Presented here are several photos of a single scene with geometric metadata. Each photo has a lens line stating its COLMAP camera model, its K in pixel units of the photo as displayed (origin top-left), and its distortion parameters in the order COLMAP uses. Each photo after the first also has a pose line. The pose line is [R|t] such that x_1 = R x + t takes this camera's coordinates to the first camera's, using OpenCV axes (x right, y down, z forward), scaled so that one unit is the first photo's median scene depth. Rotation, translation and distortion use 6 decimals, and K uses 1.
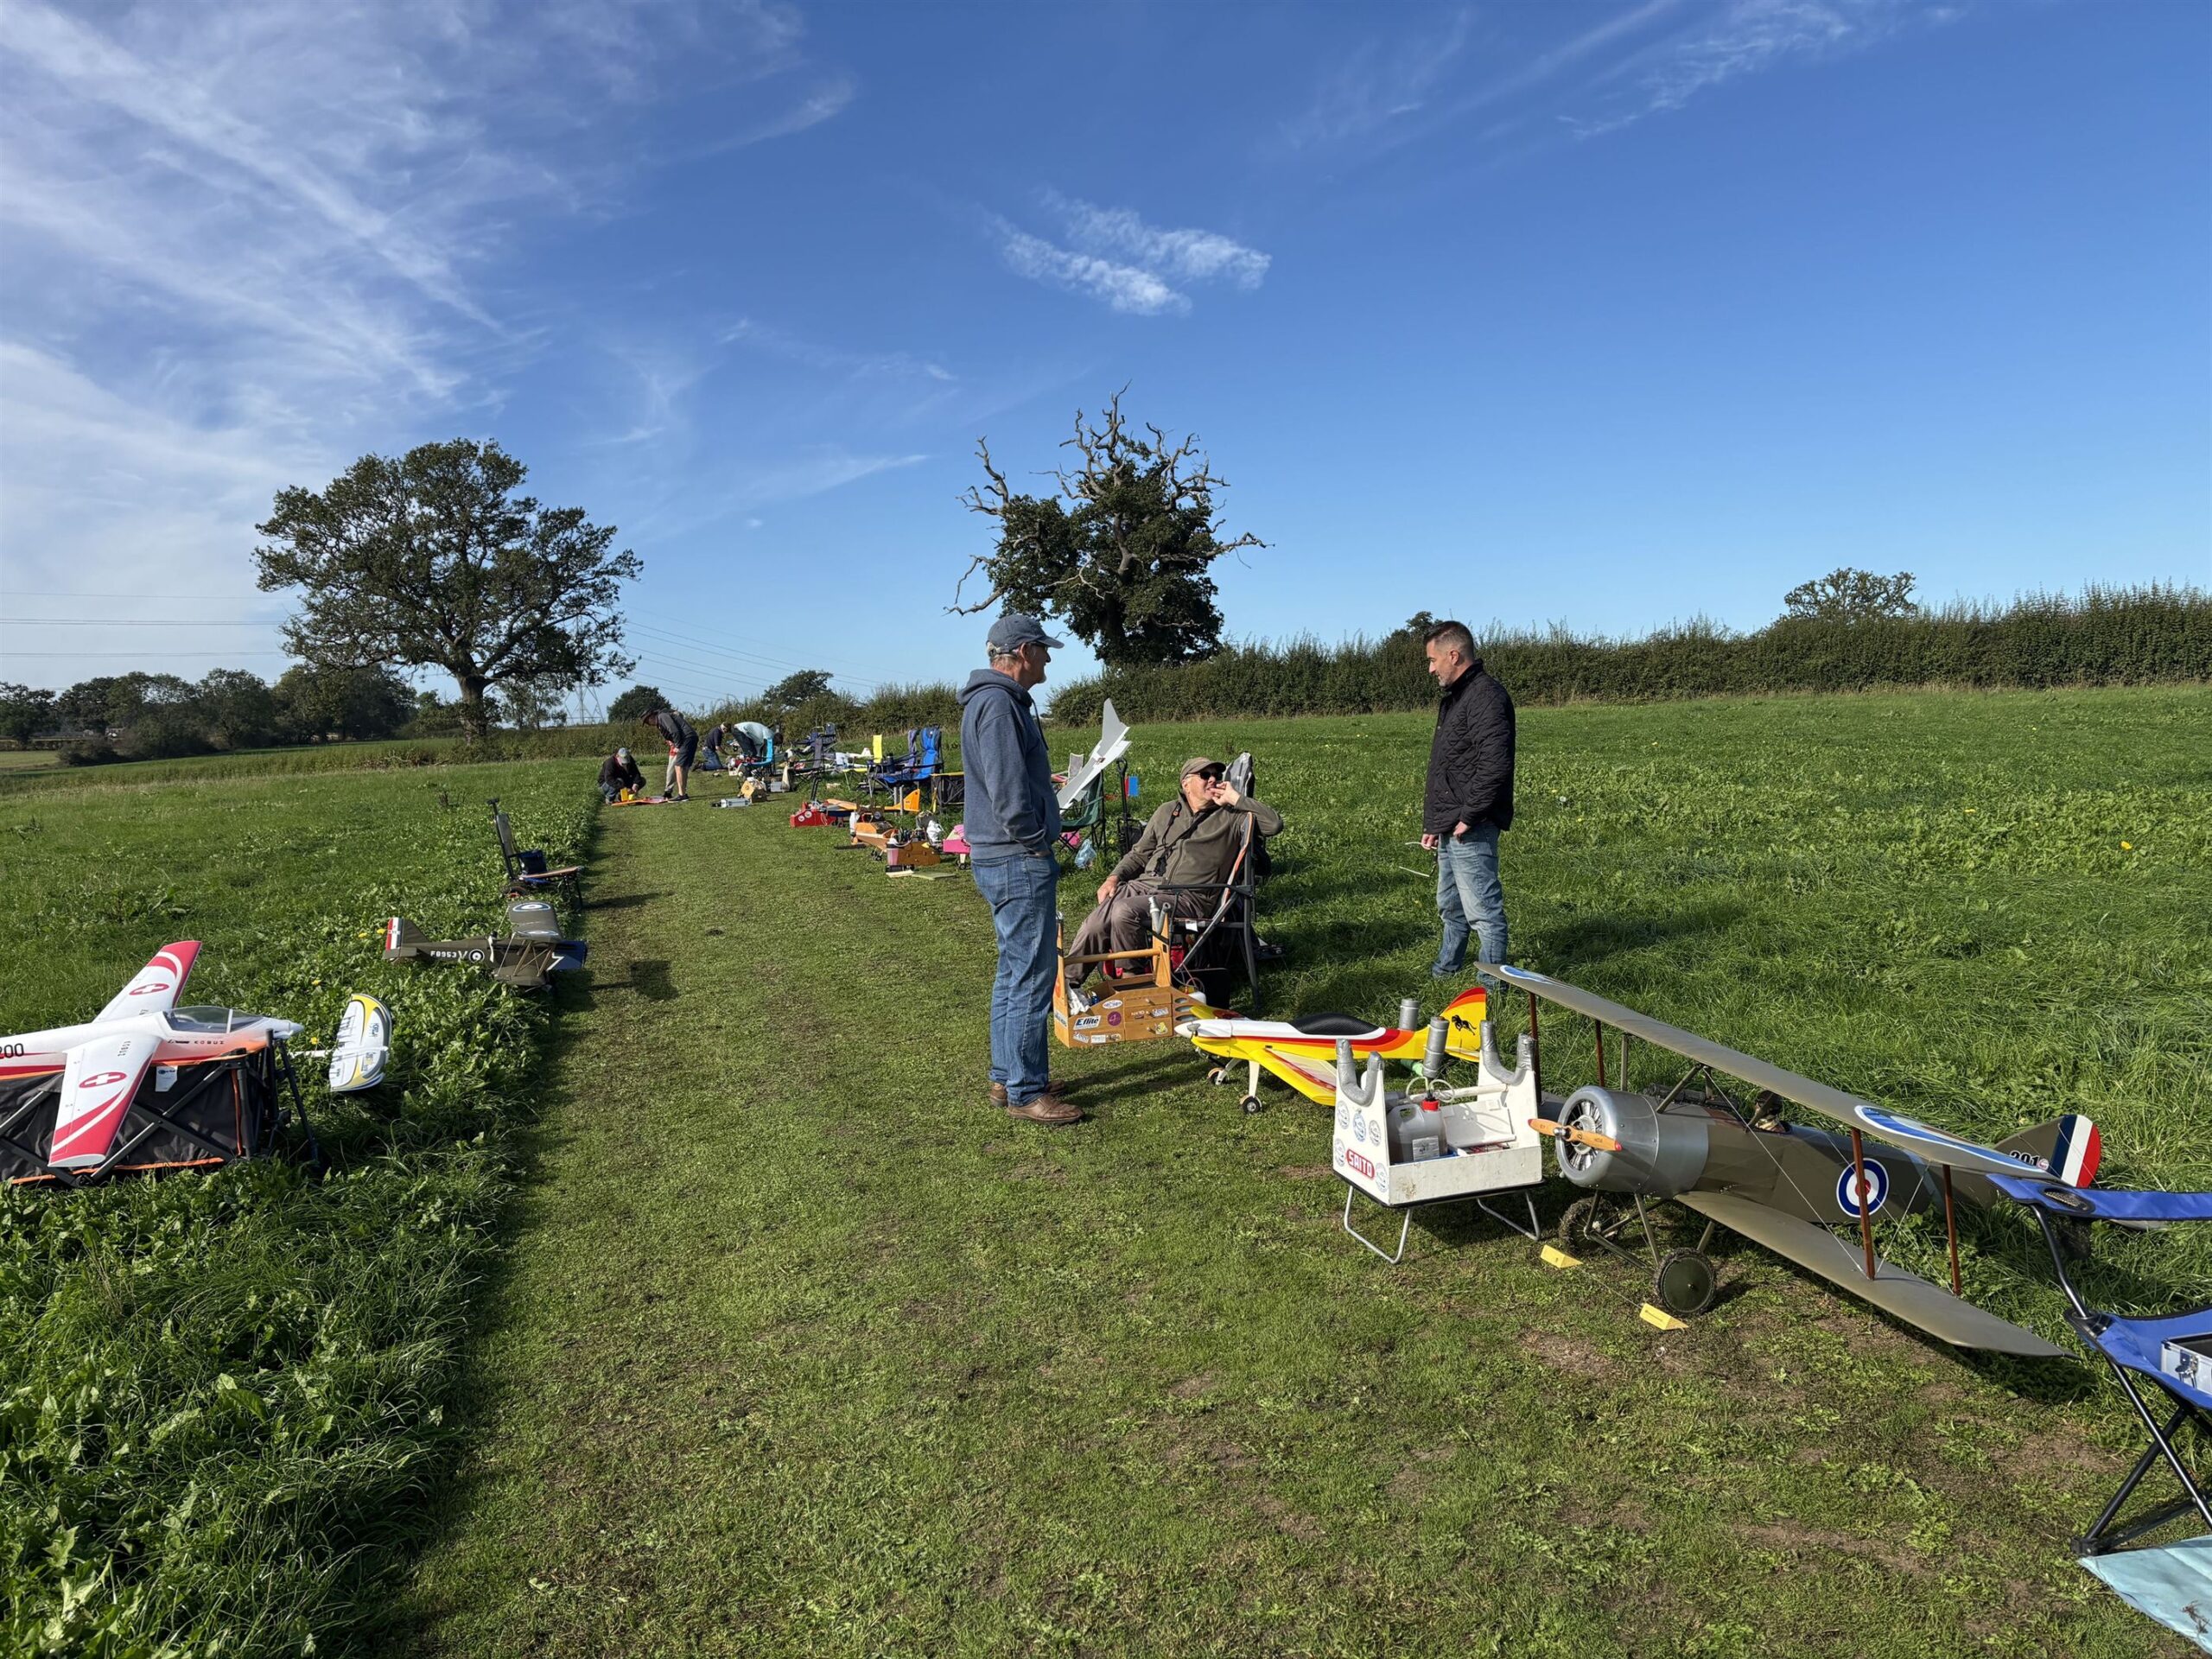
lens RADIAL K [[1666.9, 0, 1110.9], [0, 1666.9, 829.5], [0, 0, 1]] dist [0.043063, -0.001363]
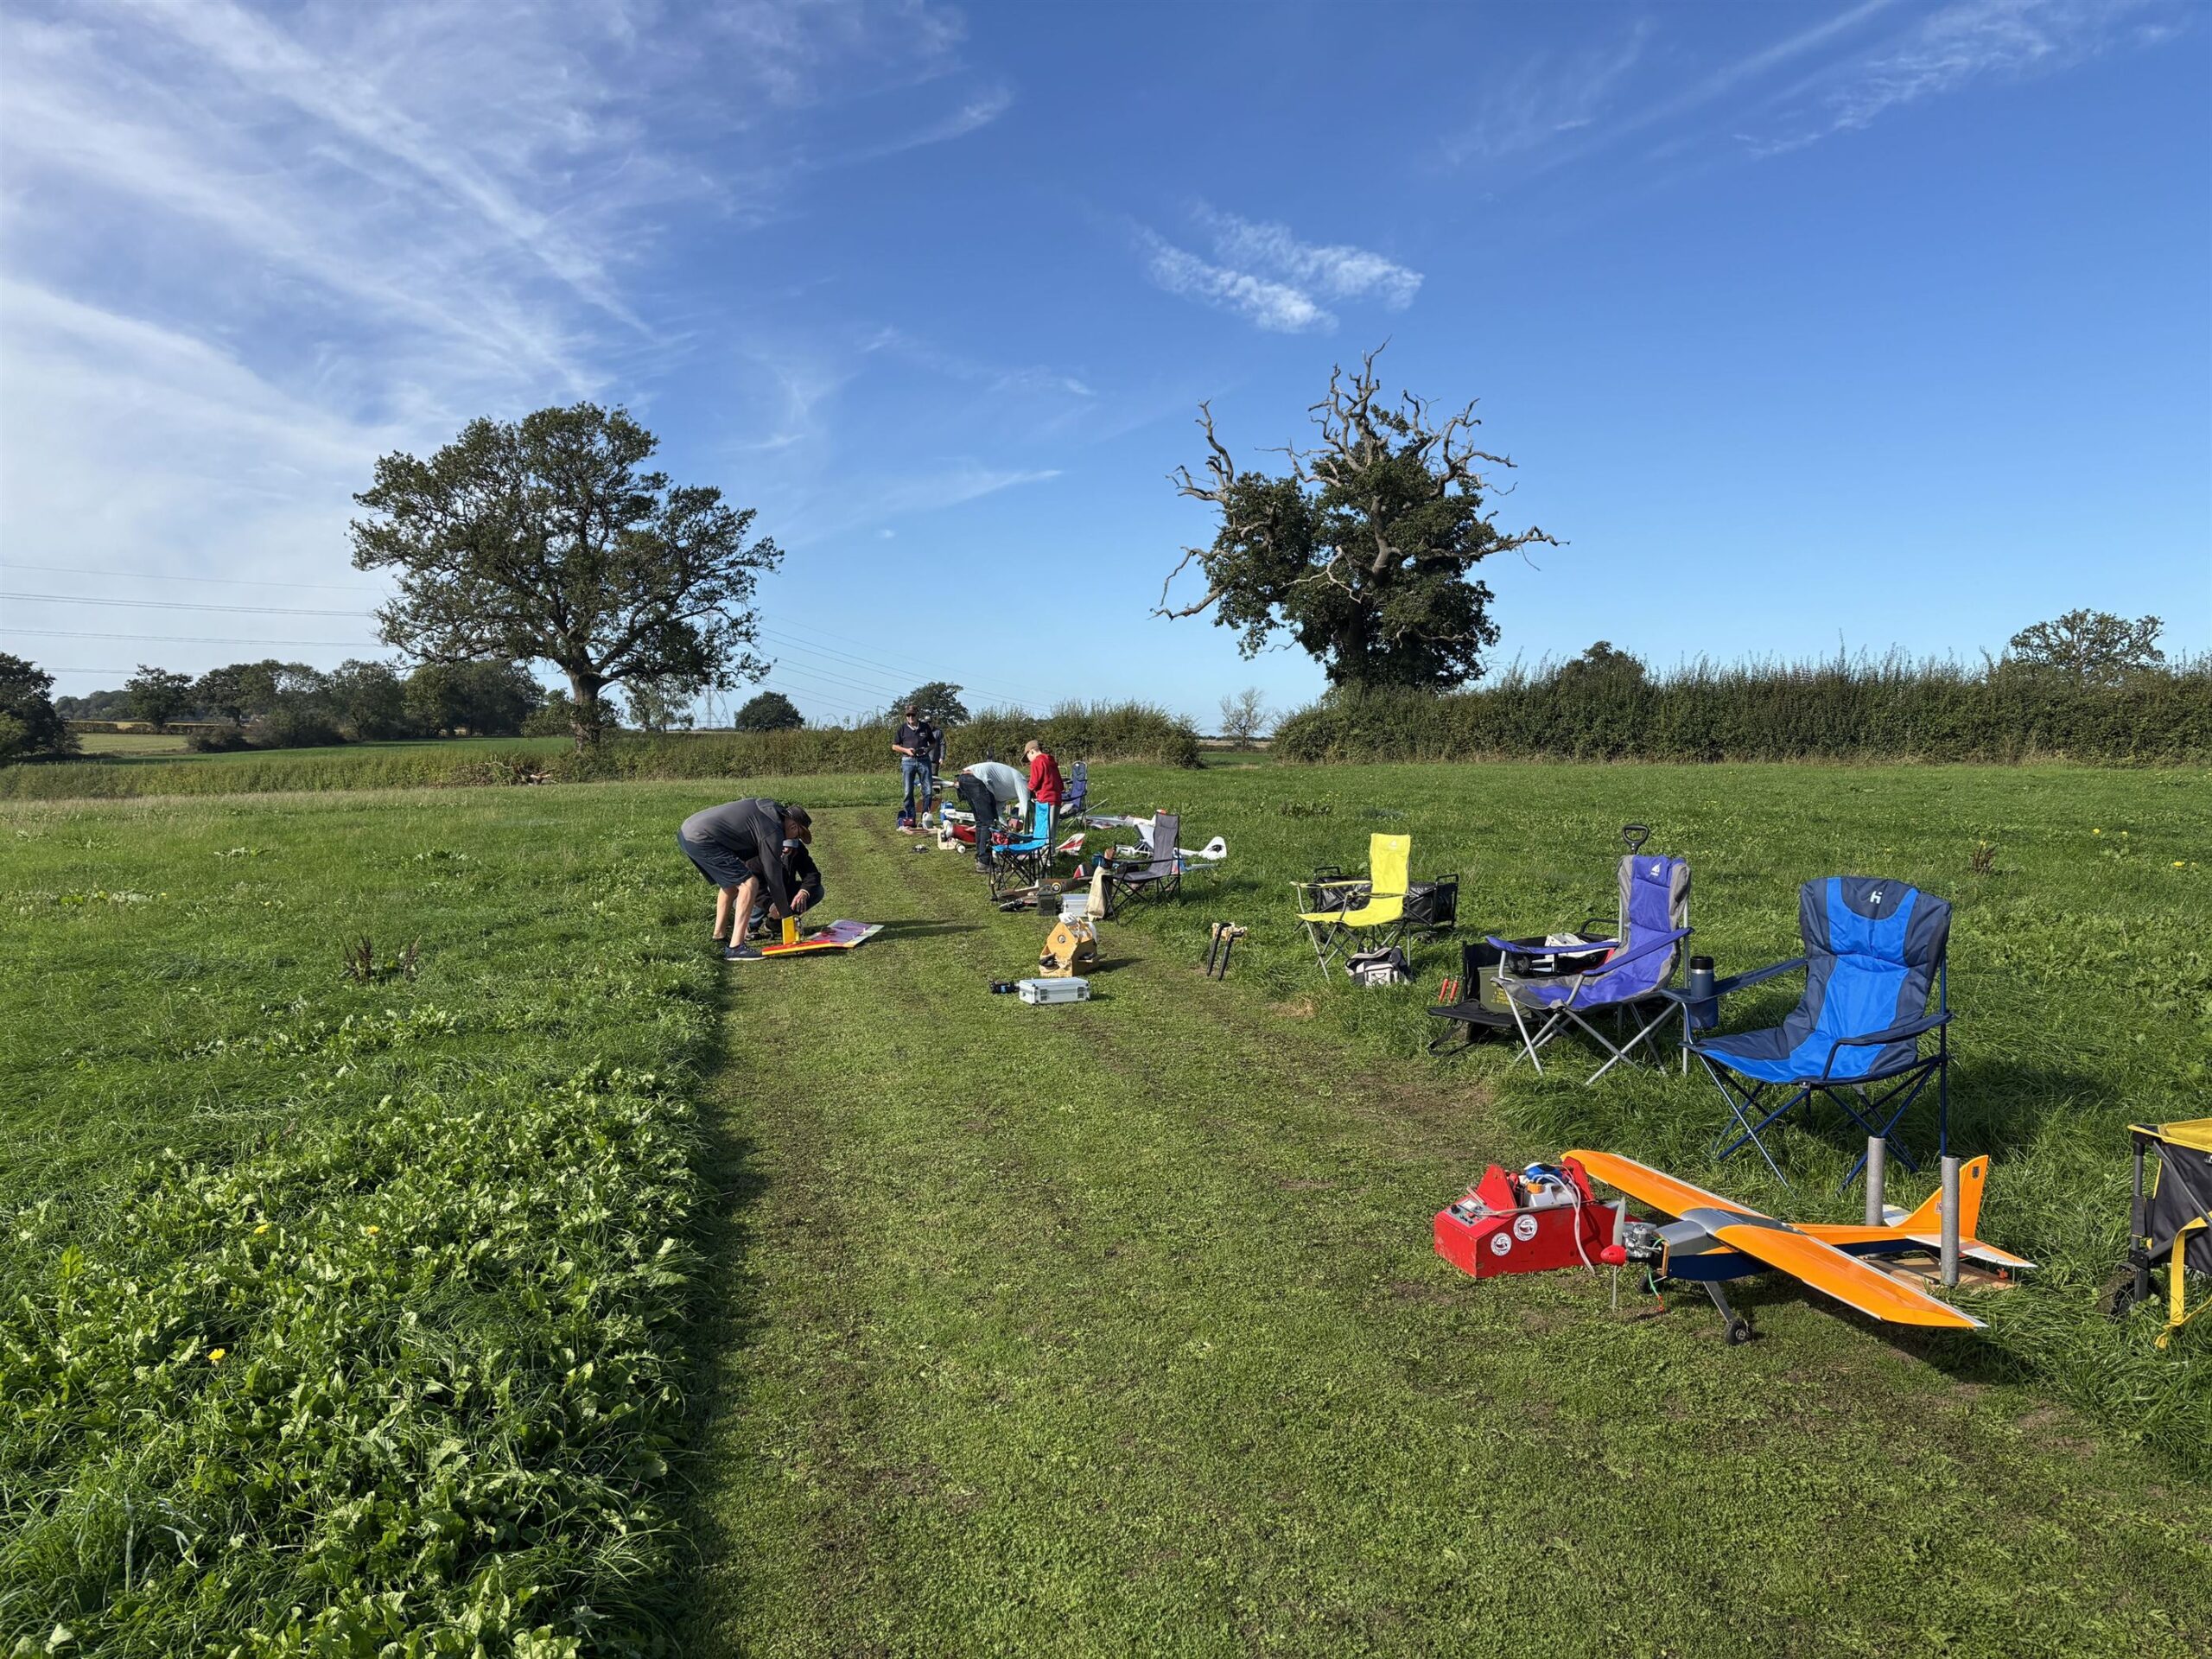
lens RADIAL K [[1609.7, 0, 1106.0], [0, 1609.7, 829.5], [0, 0, 1]] dist [0.061817, -0.056877]
pose [[0.997055, 0.041472, -0.064509, -0.051387], [-0.042056, 0.999085, -0.007717, -0.015102], [0.064130, 0.010407, 0.997887, 0.170995]]
